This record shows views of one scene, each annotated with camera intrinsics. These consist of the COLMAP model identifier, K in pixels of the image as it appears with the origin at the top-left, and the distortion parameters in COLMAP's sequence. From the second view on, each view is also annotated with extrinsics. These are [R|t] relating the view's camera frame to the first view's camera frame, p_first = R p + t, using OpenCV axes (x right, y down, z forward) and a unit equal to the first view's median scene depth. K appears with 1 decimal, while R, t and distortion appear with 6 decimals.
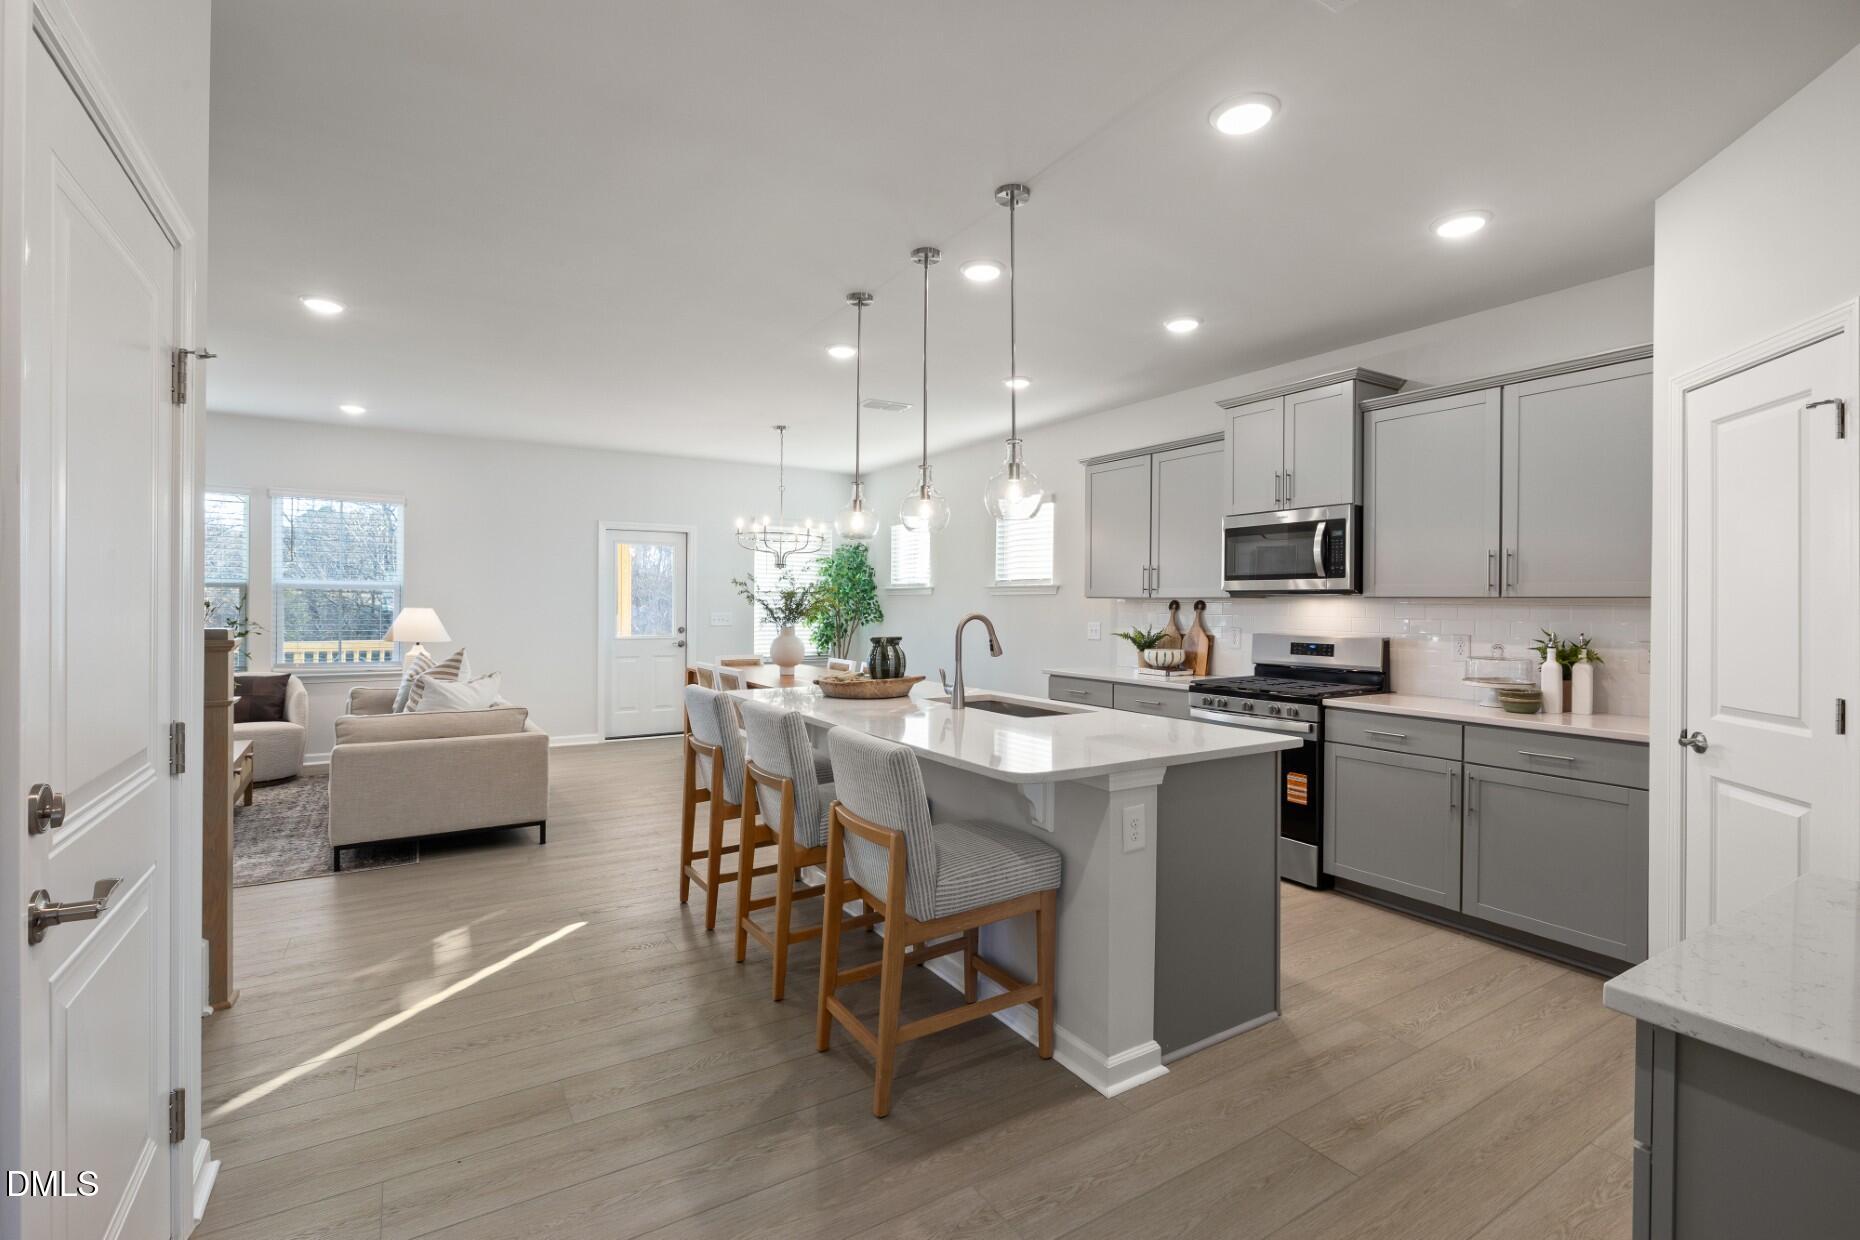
lens RADIAL K [[835.3, 0, 928.1], [0, 835.3, 612.2], [0, 0, 1]] dist [-0.017096, 0.006391]
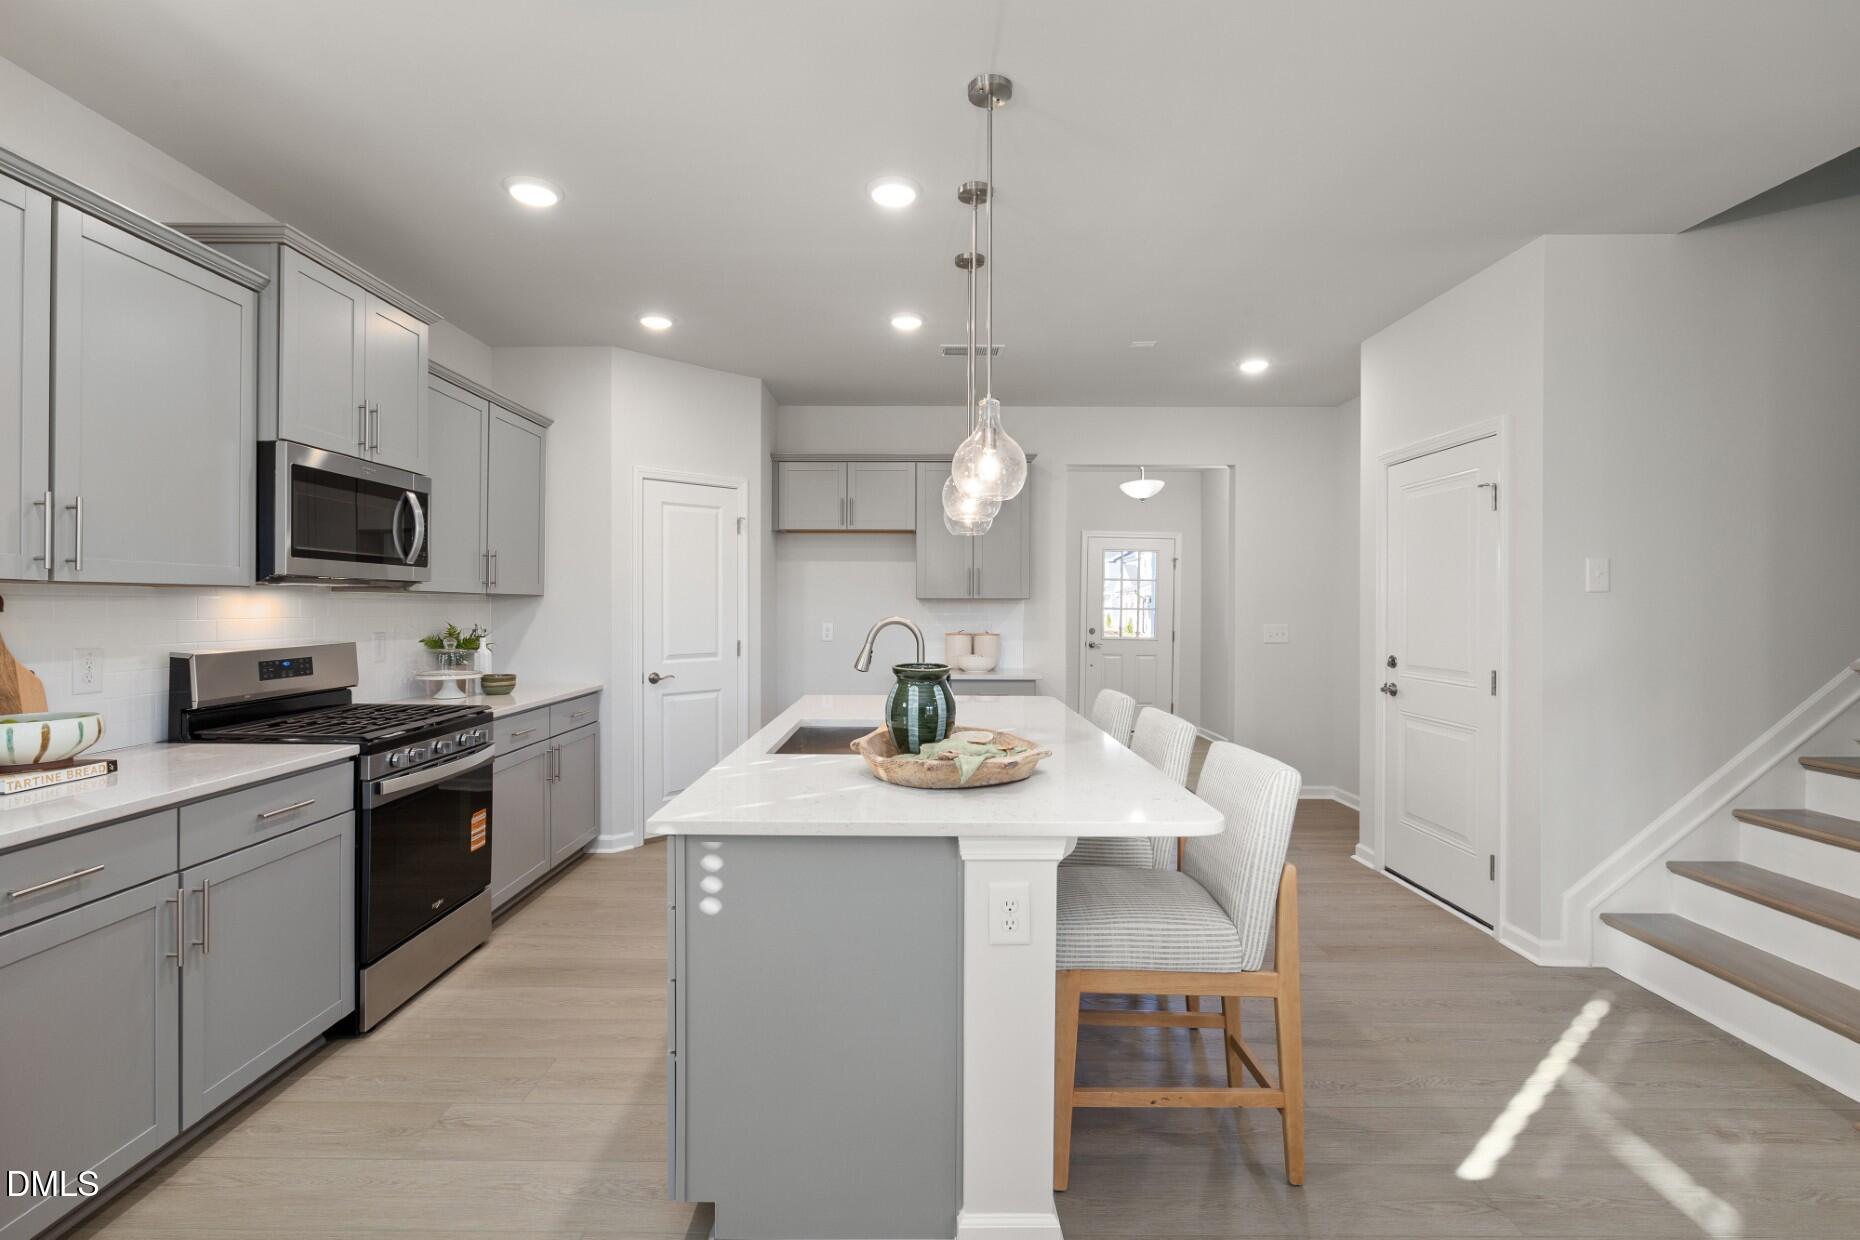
lens RADIAL K [[835.3, 0, 928.1], [0, 835.3, 612.2], [0, 0, 1]] dist [-0.017096, 0.006391]
pose [[-0.844963, -0.017572, 0.534535, -0.441260], [-0.006741, 0.999731, 0.022210, -0.024221], [-0.534782, 0.015163, -0.844854, 1.839912]]
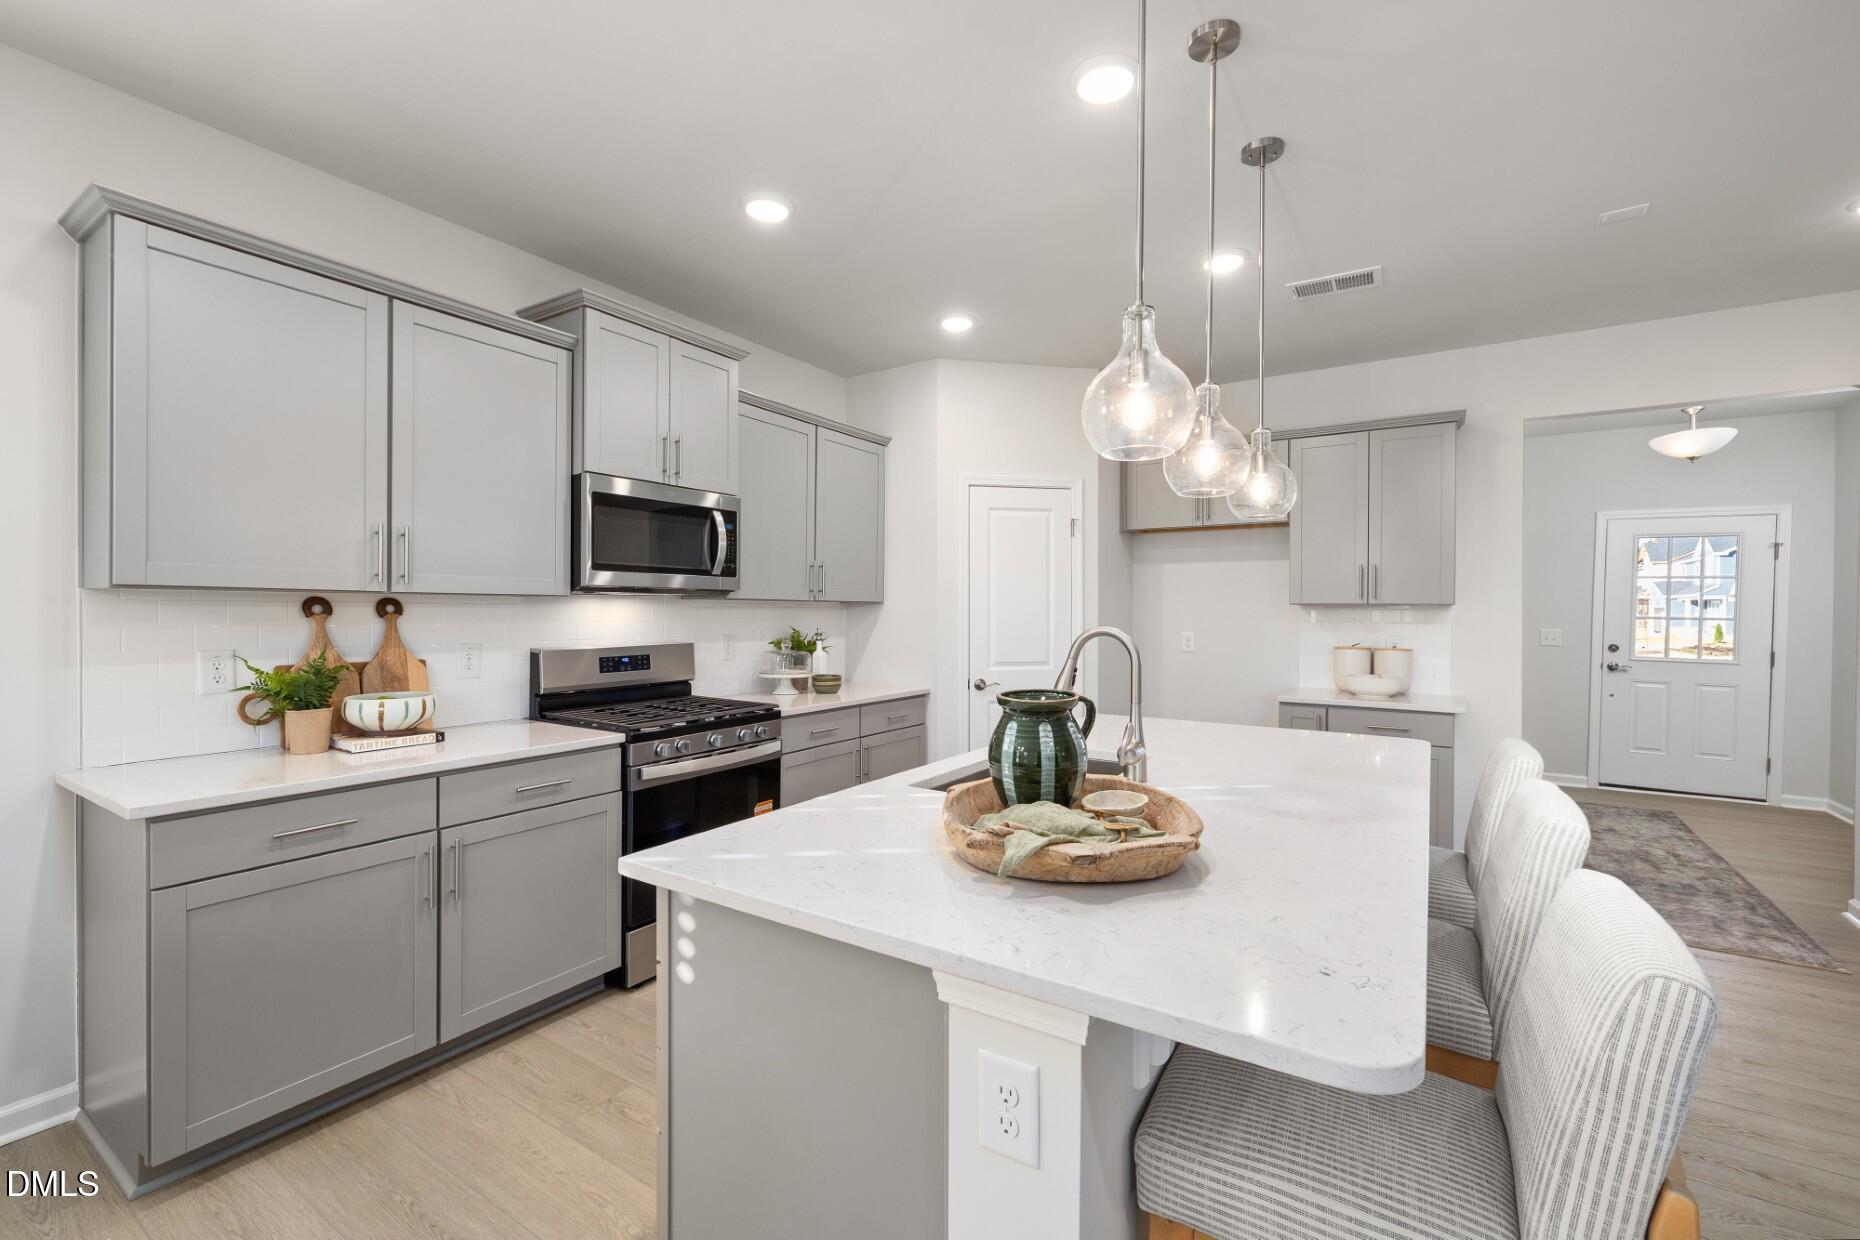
lens RADIAL K [[785.8, 0, 930.0], [0, 785.8, 620.0], [0, 0, 1]] dist [0.000707, 0.000113]
pose [[-0.411847, -0.022863, 0.910966, -0.472911], [0.000613, 0.999678, 0.025366, -0.021198], [-0.911253, 0.011005, -0.411700, 1.501392]]
